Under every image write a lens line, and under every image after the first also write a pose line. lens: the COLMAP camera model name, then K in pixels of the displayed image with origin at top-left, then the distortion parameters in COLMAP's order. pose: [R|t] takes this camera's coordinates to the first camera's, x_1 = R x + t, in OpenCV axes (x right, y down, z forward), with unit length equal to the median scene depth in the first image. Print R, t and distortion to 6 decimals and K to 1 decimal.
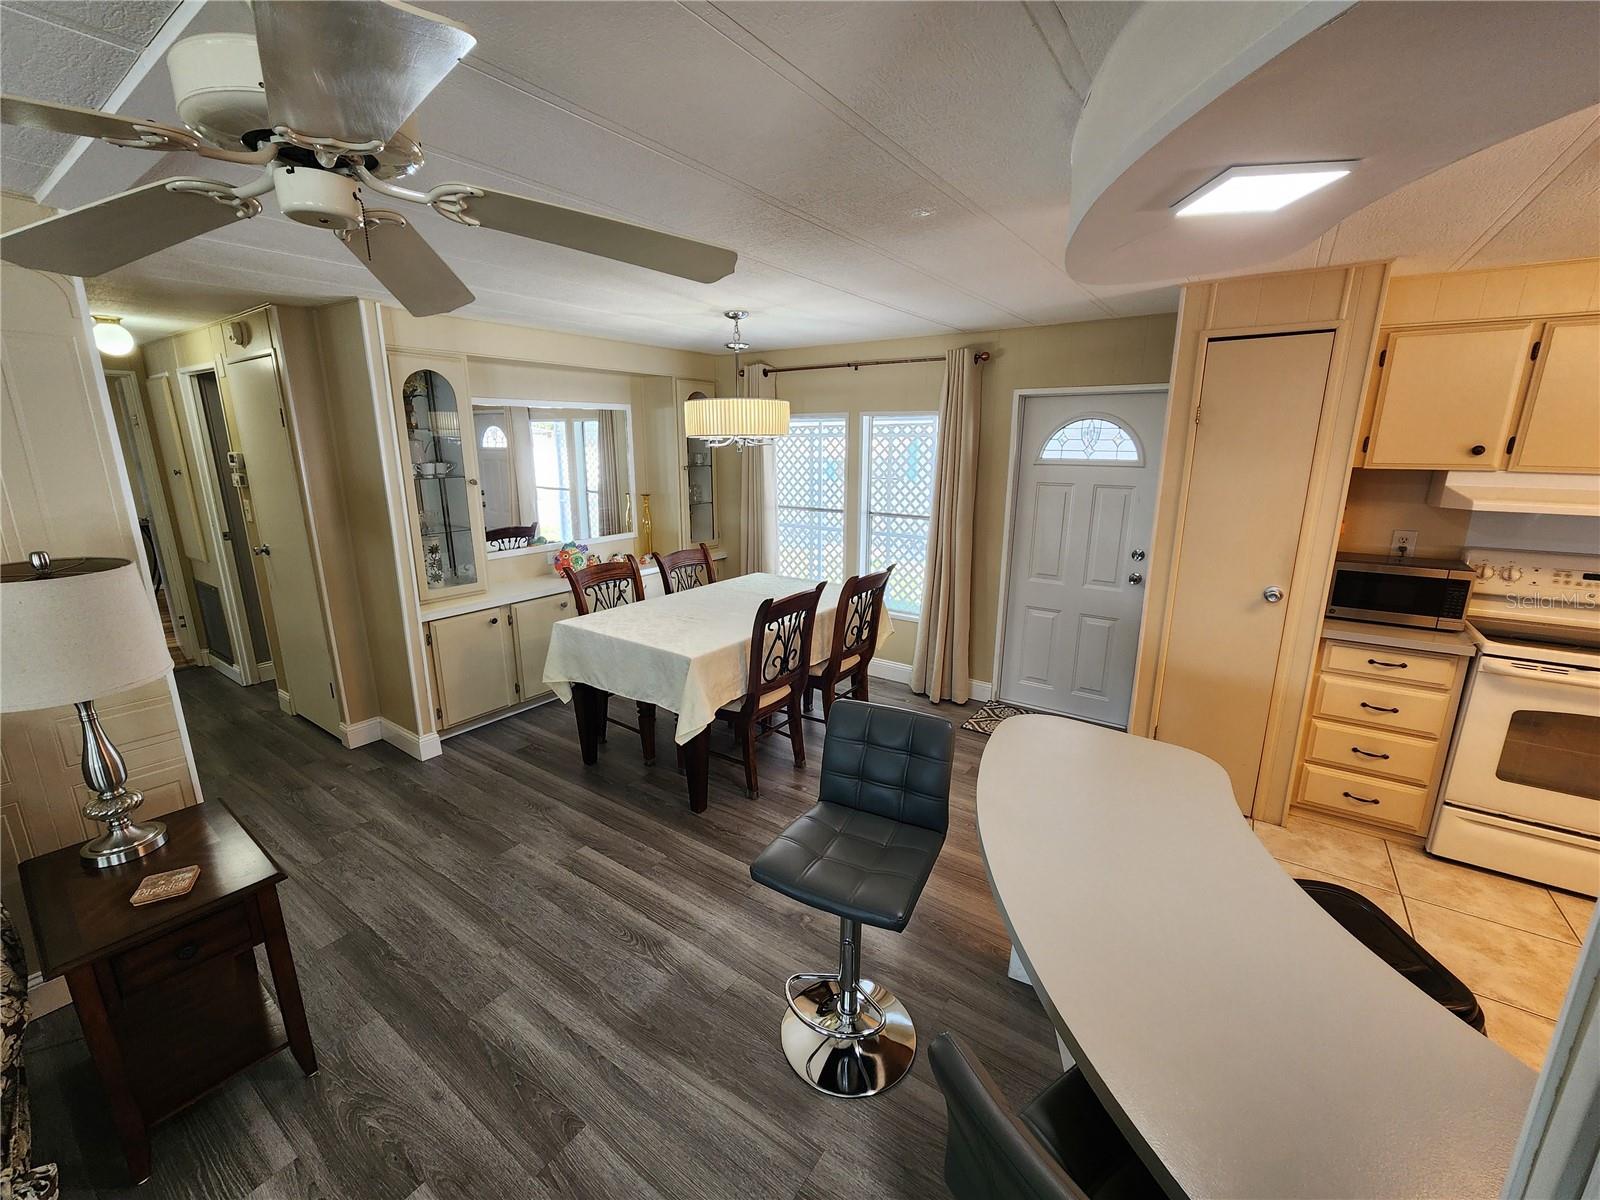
lens RADIAL K [[657.9, 0, 803.4], [0, 657.9, 601.1], [0, 0, 1]] dist [0.000655, 0.000307]
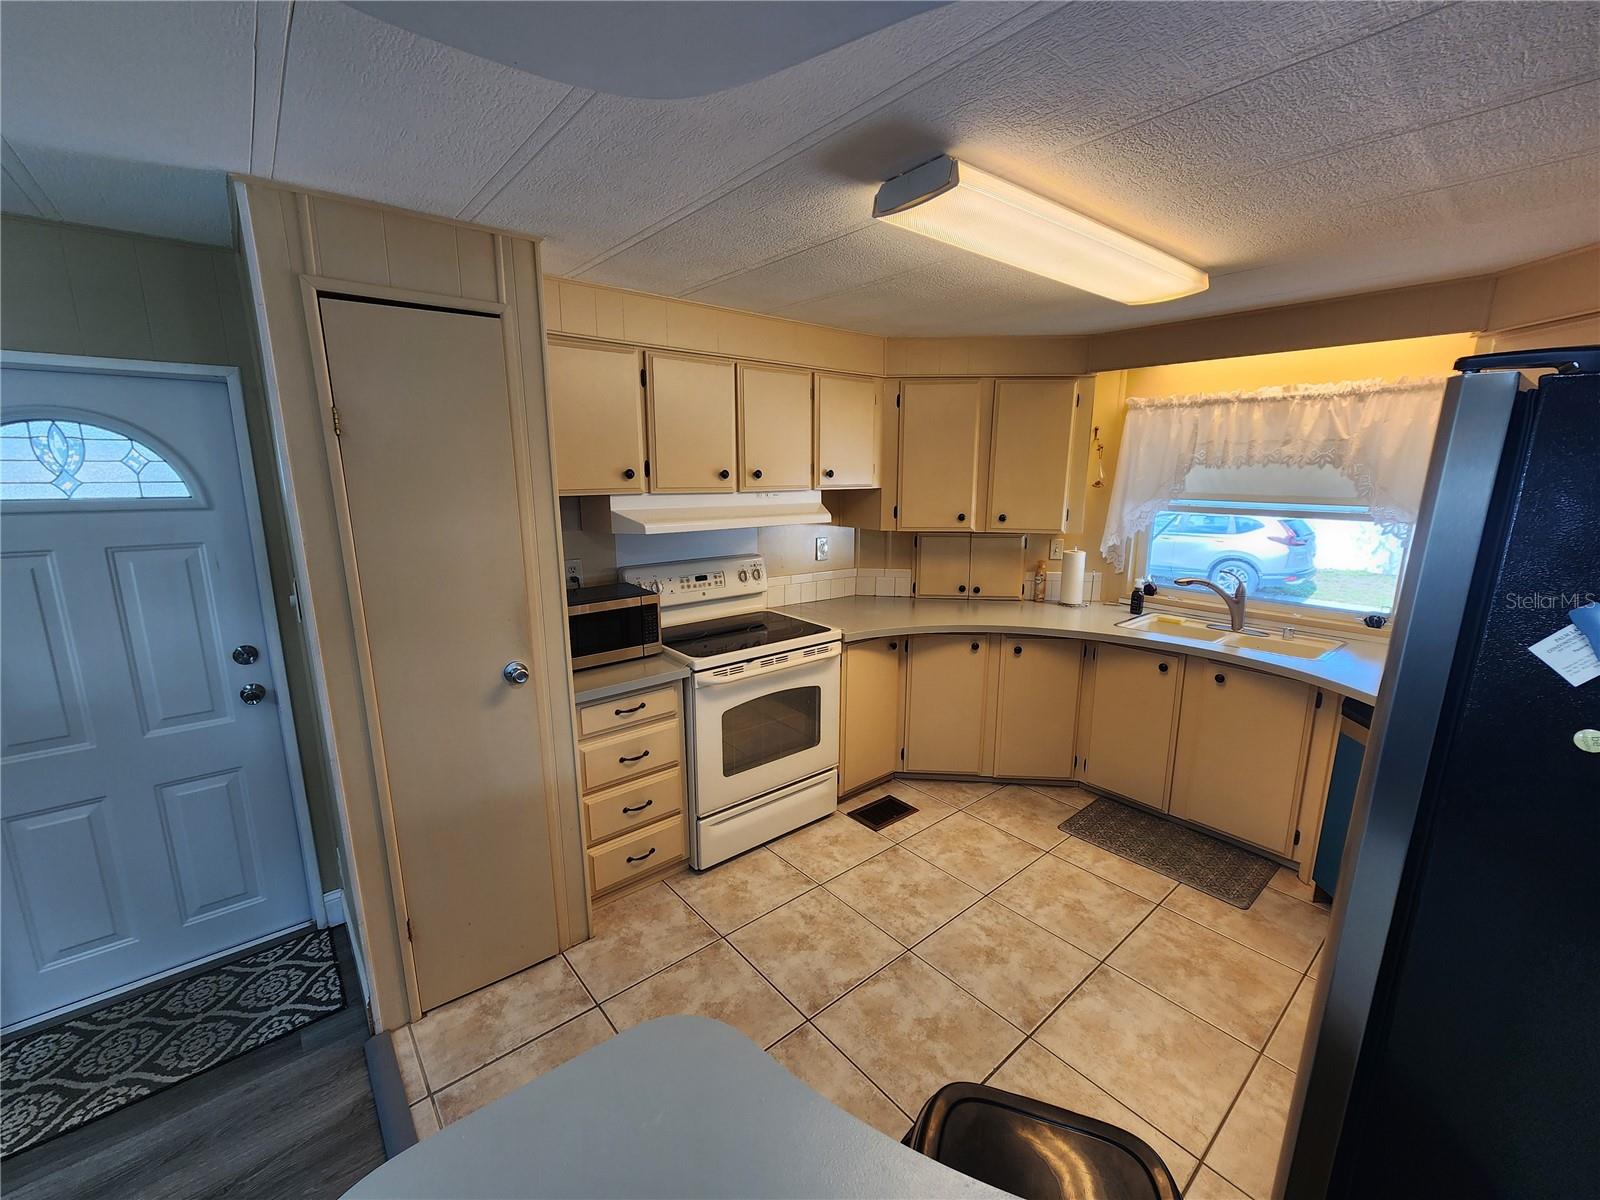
lens RADIAL K [[657.9, 0, 803.4], [0, 657.9, 601.1], [0, 0, 1]] dist [0.000655, 0.000307]
pose [[0.256003, -0.201148, 0.945517, 0.121570], [0.224852, 0.963674, 0.144131, -0.125149], [-0.940162, 0.175703, 0.291932, 0.486529]]
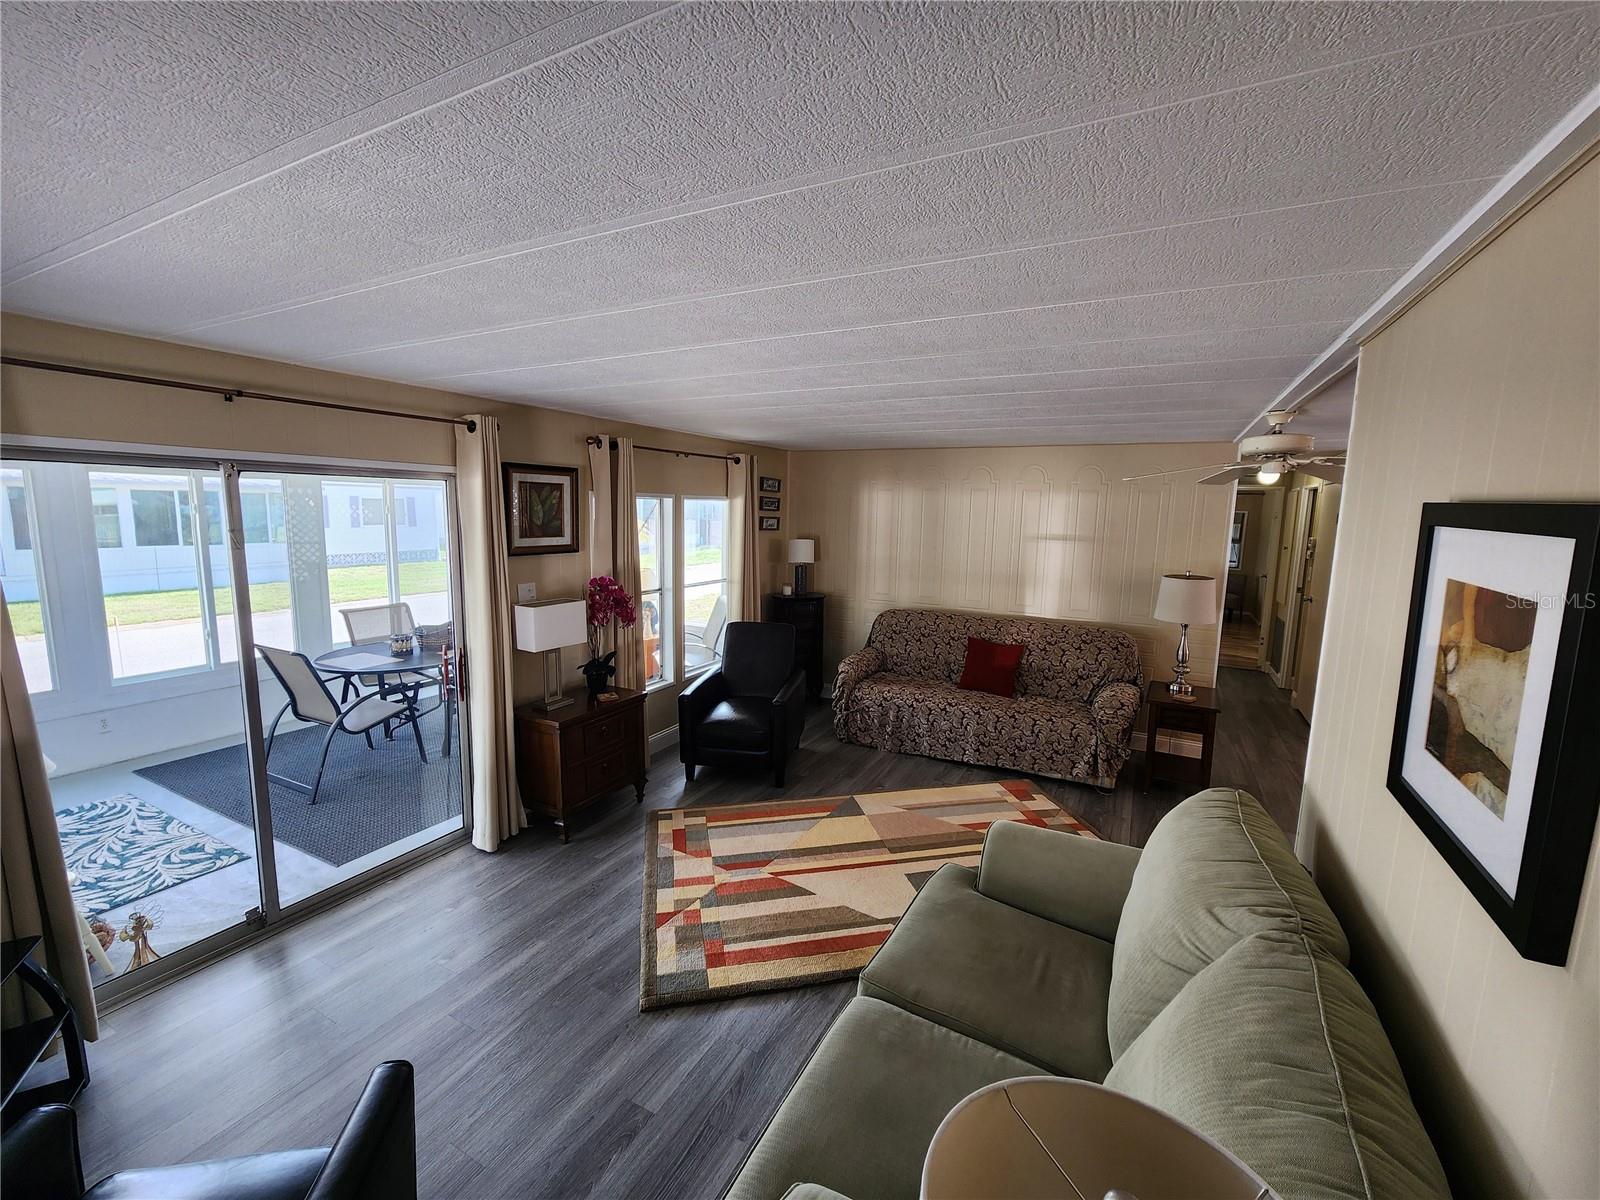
lens RADIAL K [[657.9, 0, 803.4], [0, 657.9, 601.1], [0, 0, 1]] dist [0.000655, 0.000307]
pose [[0.126976, 0.135257, -0.982641, 0.826814], [-0.249365, 0.963196, 0.100357, 0.102379], [0.960049, 0.232293, 0.156031, -0.583068]]
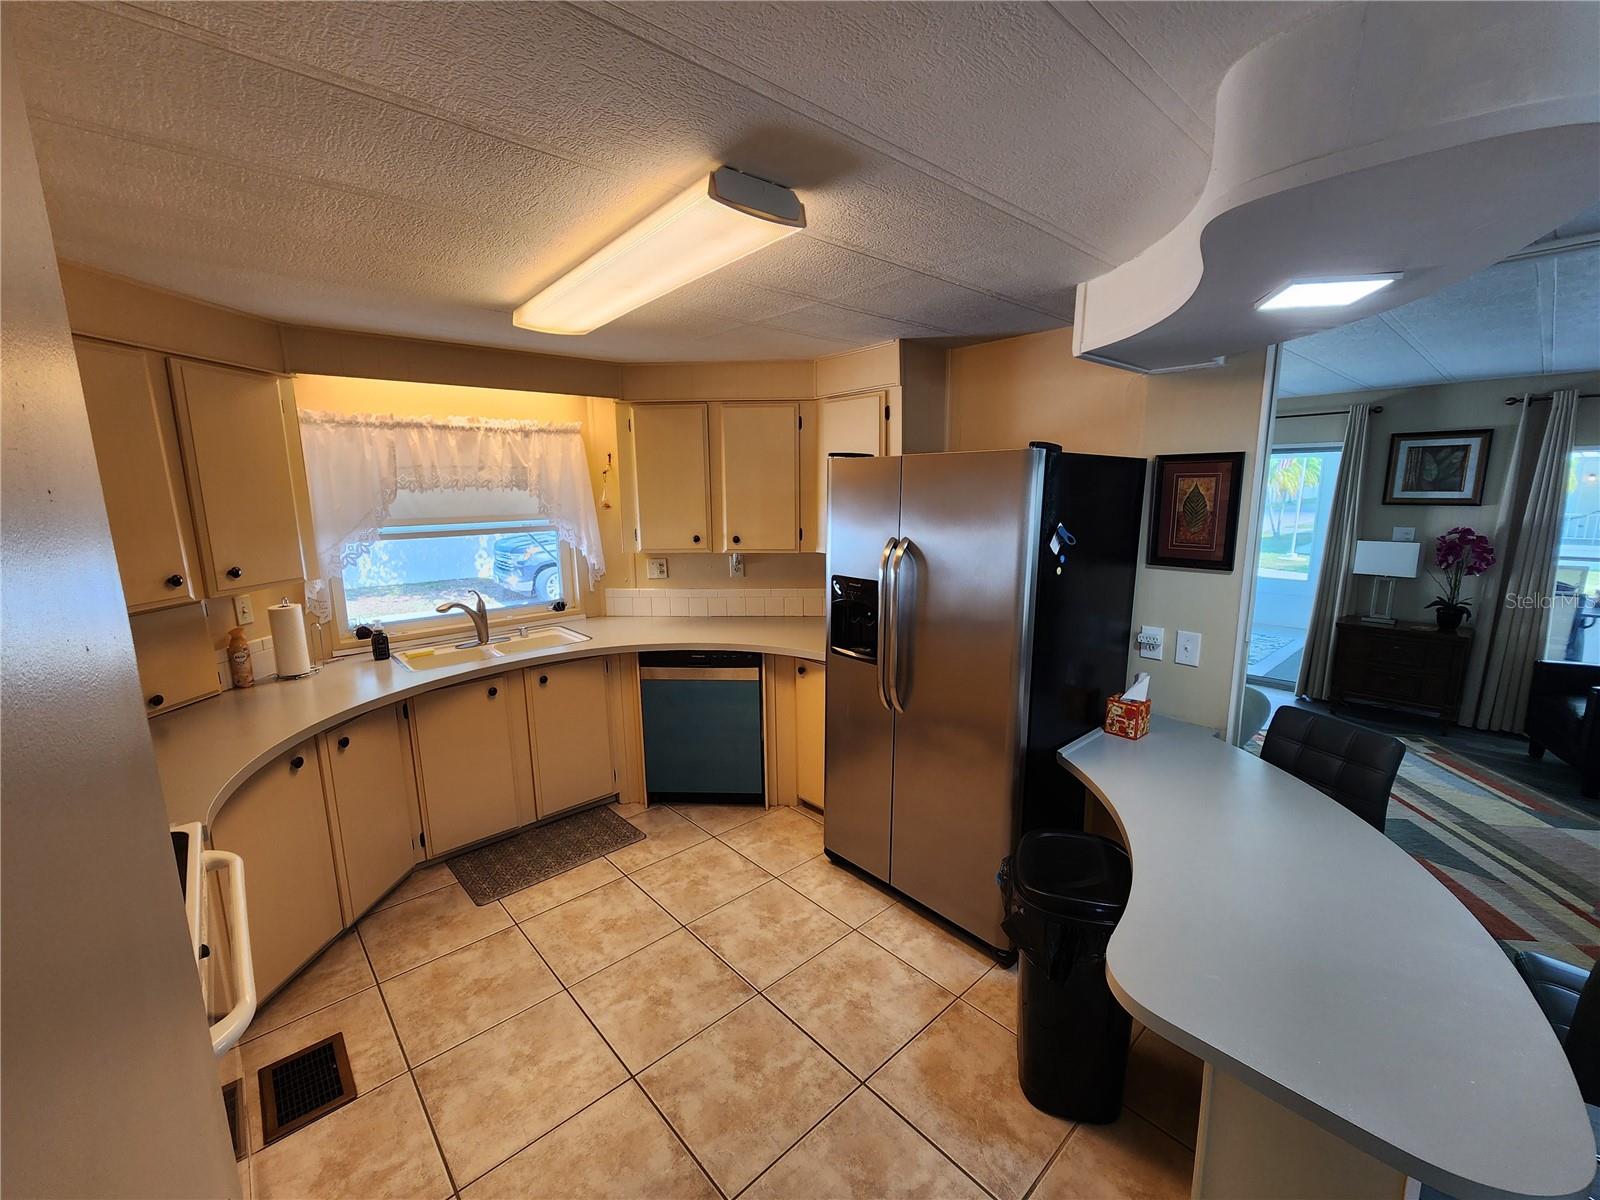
lens RADIAL K [[668.9, 0, 801.0], [0, 668.9, 592.7], [0, 0, 1]] dist [0.003730, 0.000212]
pose [[-0.975299, -0.026958, 0.219238, 0.562991], [0.059581, 0.923631, 0.378624, -0.265264], [-0.212702, 0.382334, -0.899210, 1.095719]]
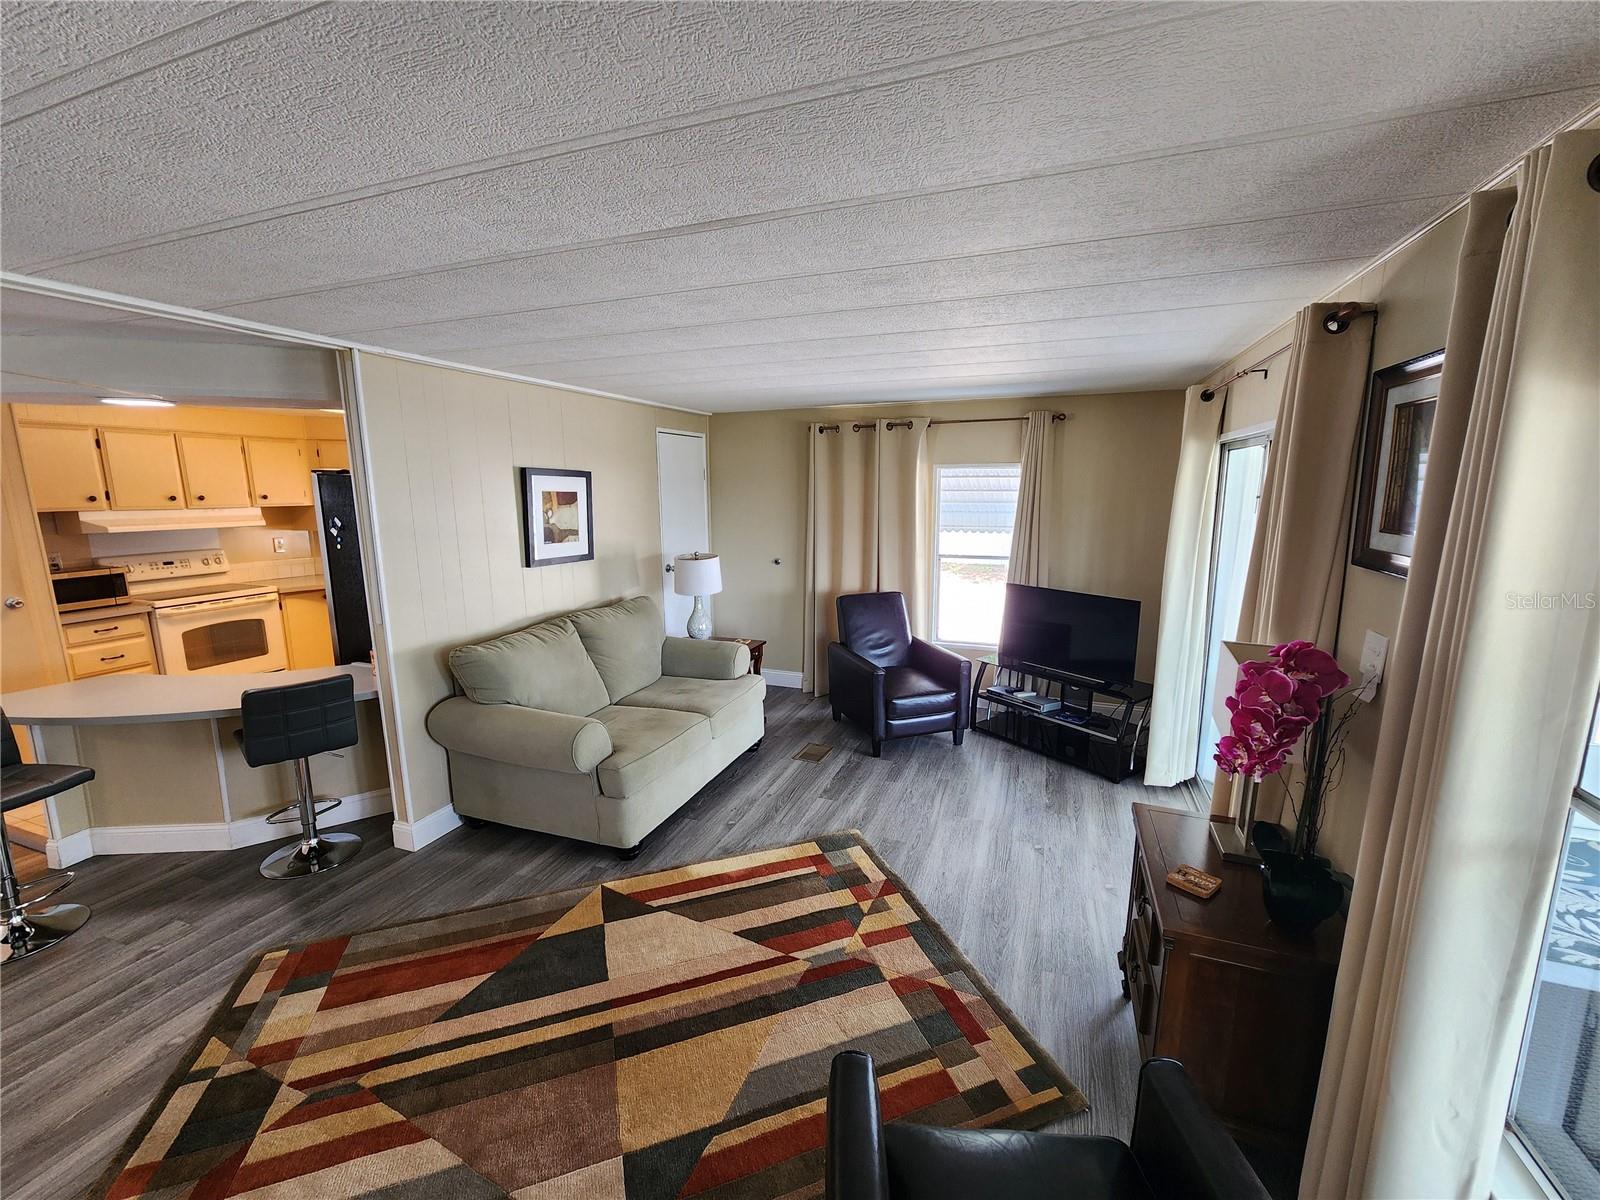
lens RADIAL K [[655.1, 0, 803.5], [0, 655.1, 605.8], [0, 0, 1]] dist [-0.001197, -0.000575]
pose [[-0.249977, -0.175323, 0.952247, -1.058232], [0.232460, 0.943839, 0.234798, 0.061127], [-0.939933, 0.280053, -0.195182, -0.310941]]
